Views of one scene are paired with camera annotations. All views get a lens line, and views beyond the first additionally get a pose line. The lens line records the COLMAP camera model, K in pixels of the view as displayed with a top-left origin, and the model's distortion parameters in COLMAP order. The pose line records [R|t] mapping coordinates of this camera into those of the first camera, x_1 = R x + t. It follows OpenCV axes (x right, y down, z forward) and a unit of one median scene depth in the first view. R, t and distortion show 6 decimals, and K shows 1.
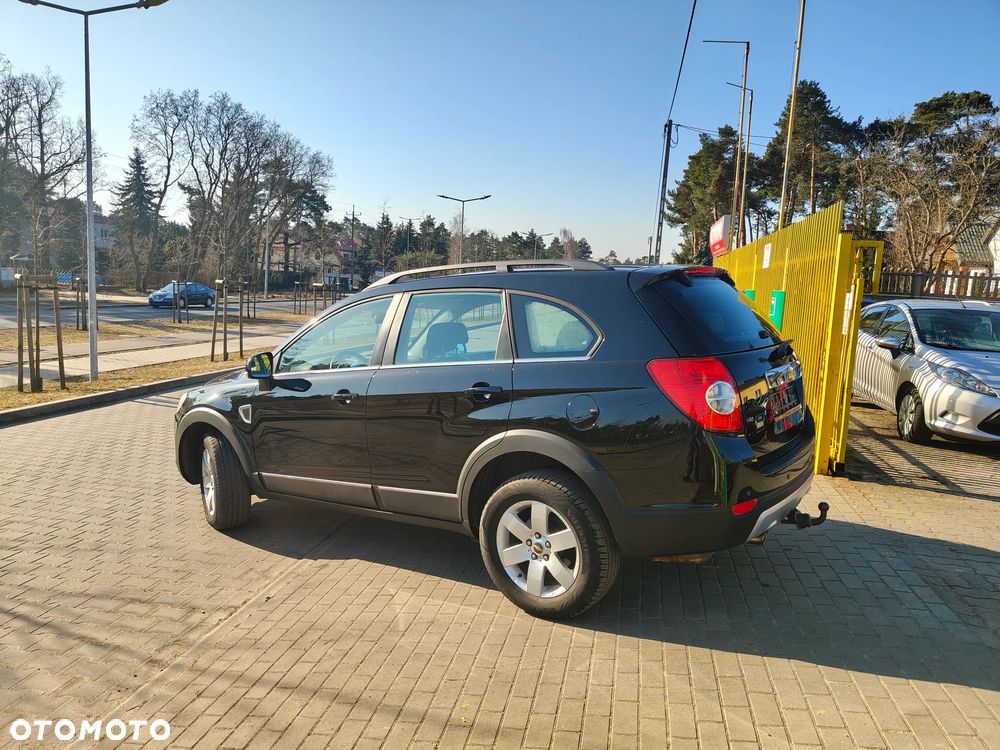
lens RADIAL K [[709.4, 0, 490.4], [0, 709.4, 377.0], [0, 0, 1]] dist [0.014554, -0.007753]
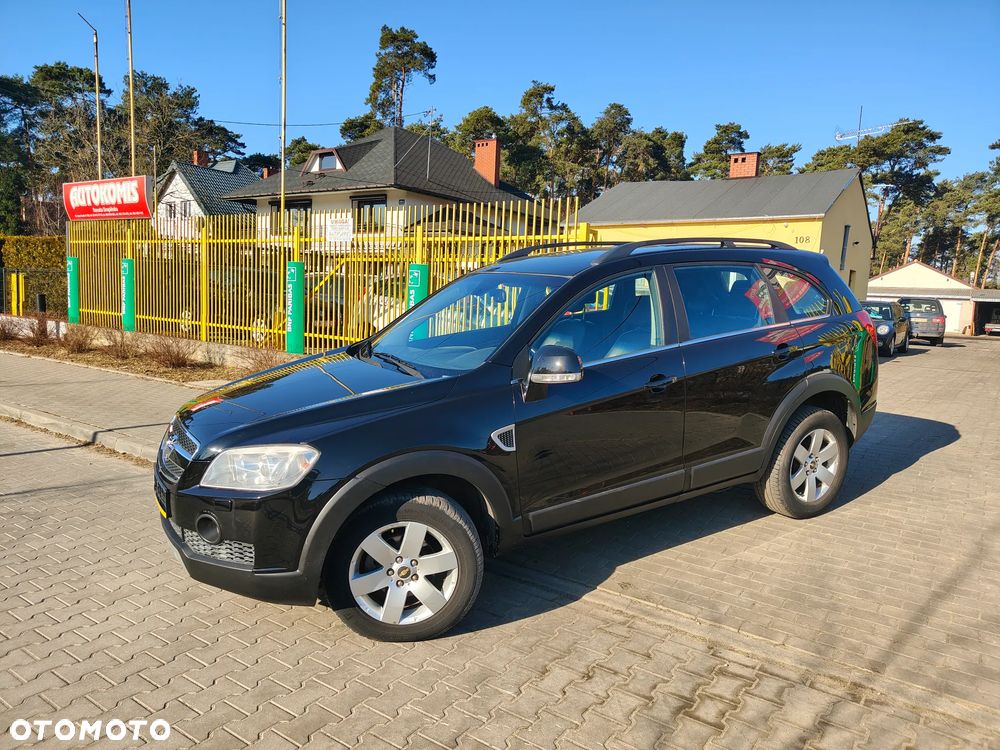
lens RADIAL K [[709.2, 0, 498.1], [0, 709.2, 374.9], [0, 0, 1]] dist [0.011812, -0.002029]
pose [[0.397482, -0.132631, 0.907974, -0.809728], [0.099057, 0.989919, 0.101238, -0.067307], [-0.912248, 0.049701, 0.406612, 0.608263]]
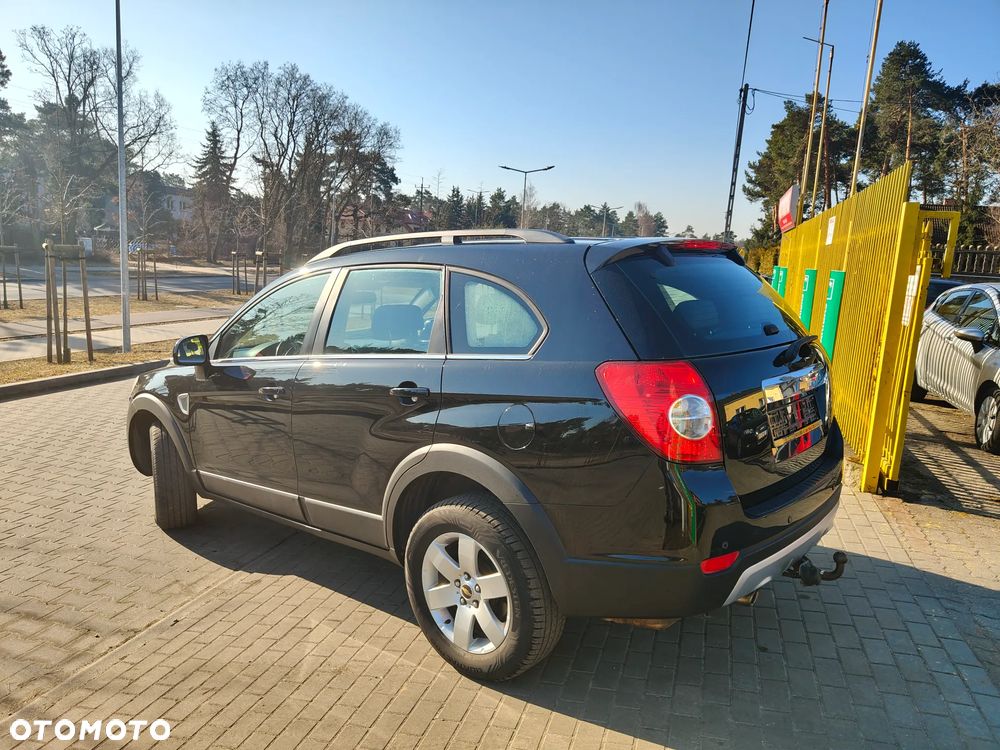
lens RADIAL K [[709.4, 0, 492.8], [0, 709.4, 378.4], [0, 0, 1]] dist [0.014554, -0.007753]
pose [[0.995129, 0.027438, -0.094683, 0.102399], [-0.023926, 0.998990, 0.038032, -0.018872], [0.095631, -0.035582, 0.994781, 0.131447]]
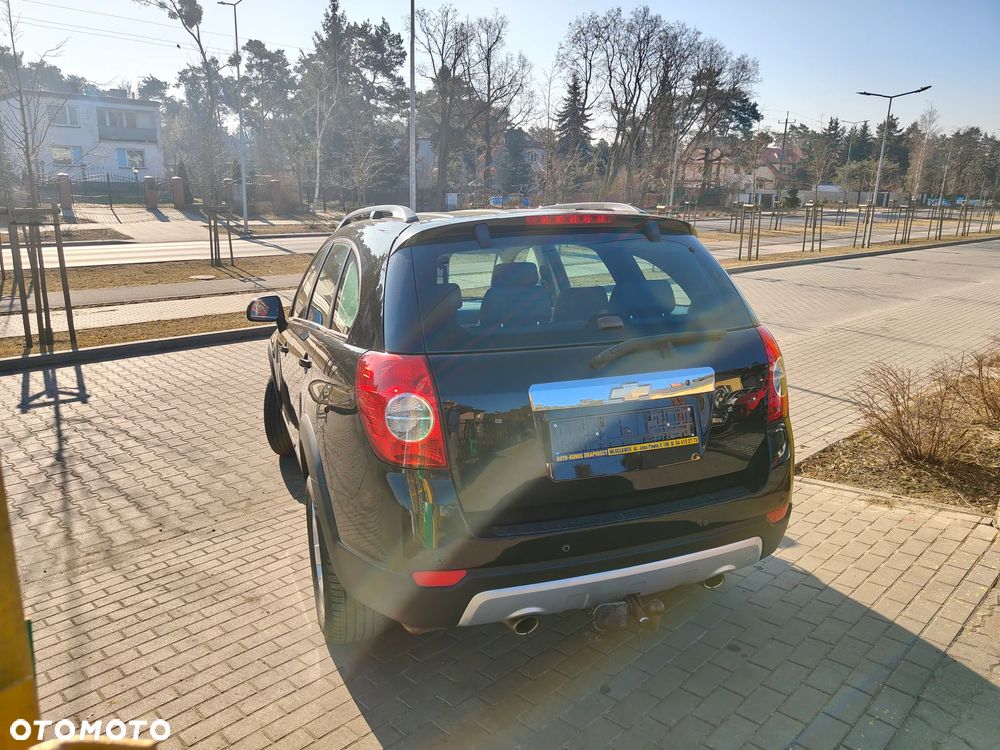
lens RADIAL K [[709.4, 0, 492.9], [0, 709.4, 370.9], [0, 0, 1]] dist [0.014554, -0.007753]
pose [[0.828716, 0.115438, -0.547634, 0.416117], [-0.057468, 0.990876, 0.121908, -0.056448], [0.556711, -0.069556, 0.827789, 0.261812]]
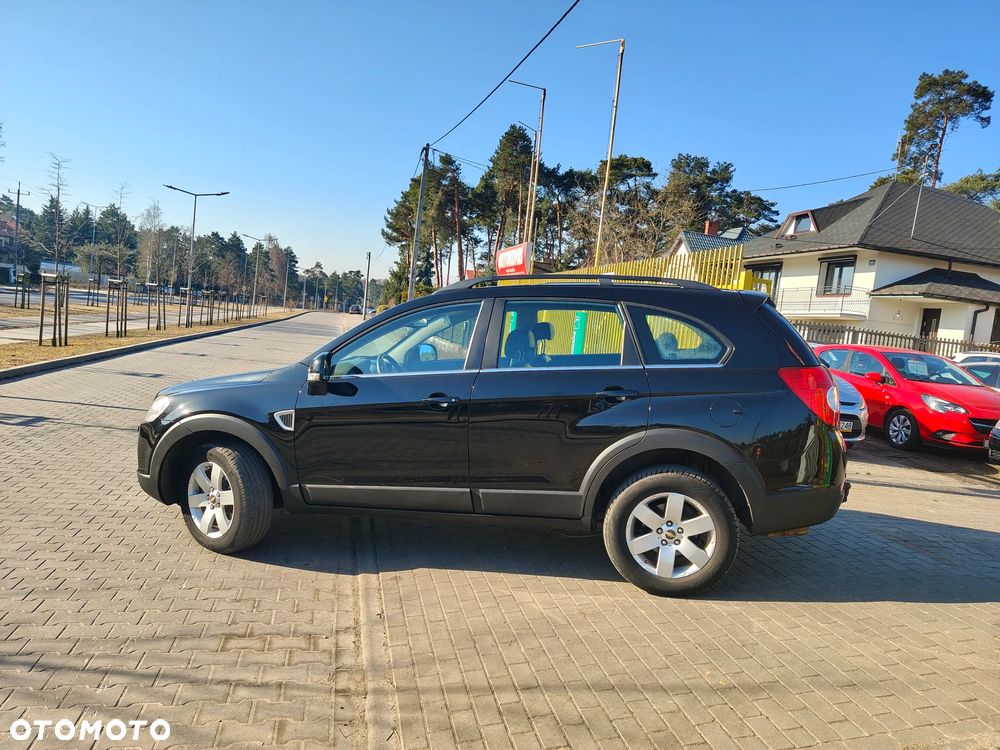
lens RADIAL K [[709.4, 0, 497.8], [0, 709.4, 381.6], [0, 0, 1]] dist [0.014554, -0.007753]
pose [[0.909403, 0.014511, 0.415663, -0.398709], [-0.009185, 0.999848, -0.014809, 0.011870], [-0.415815, 0.009649, 0.909398, 0.058036]]
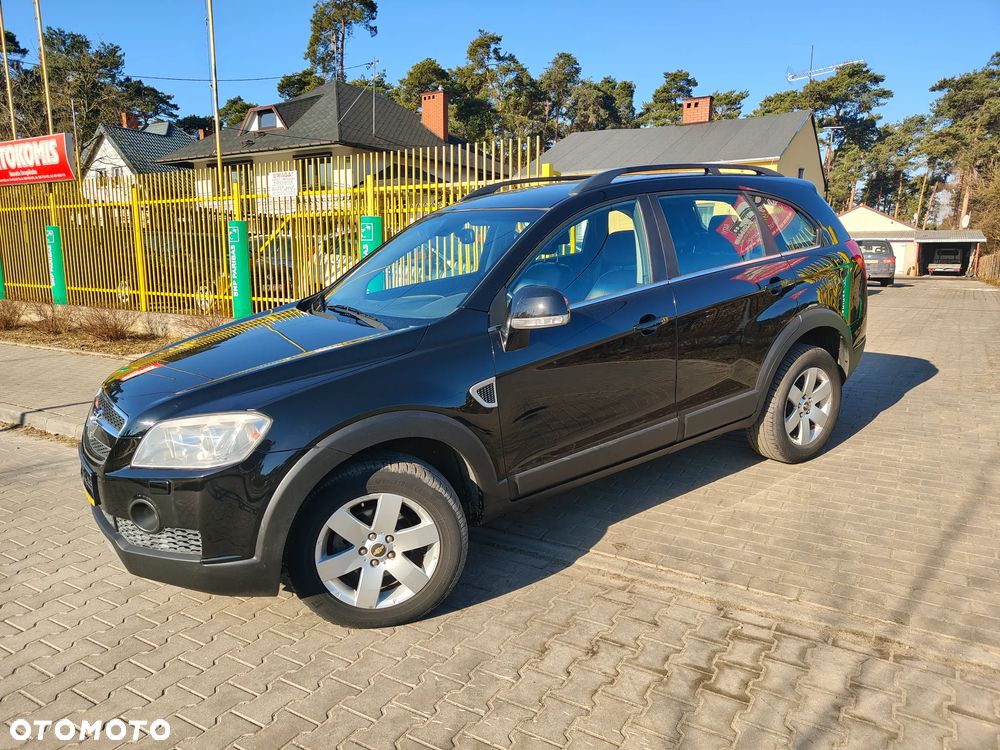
lens RADIAL K [[709.4, 0, 501.1], [0, 709.4, 375.4], [0, 0, 1]] dist [0.014554, -0.007753]
pose [[0.332662, -0.201350, 0.921300, -0.753357], [0.138562, 0.976774, 0.163442, -0.051311], [-0.932811, 0.073287, 0.352835, 0.648860]]
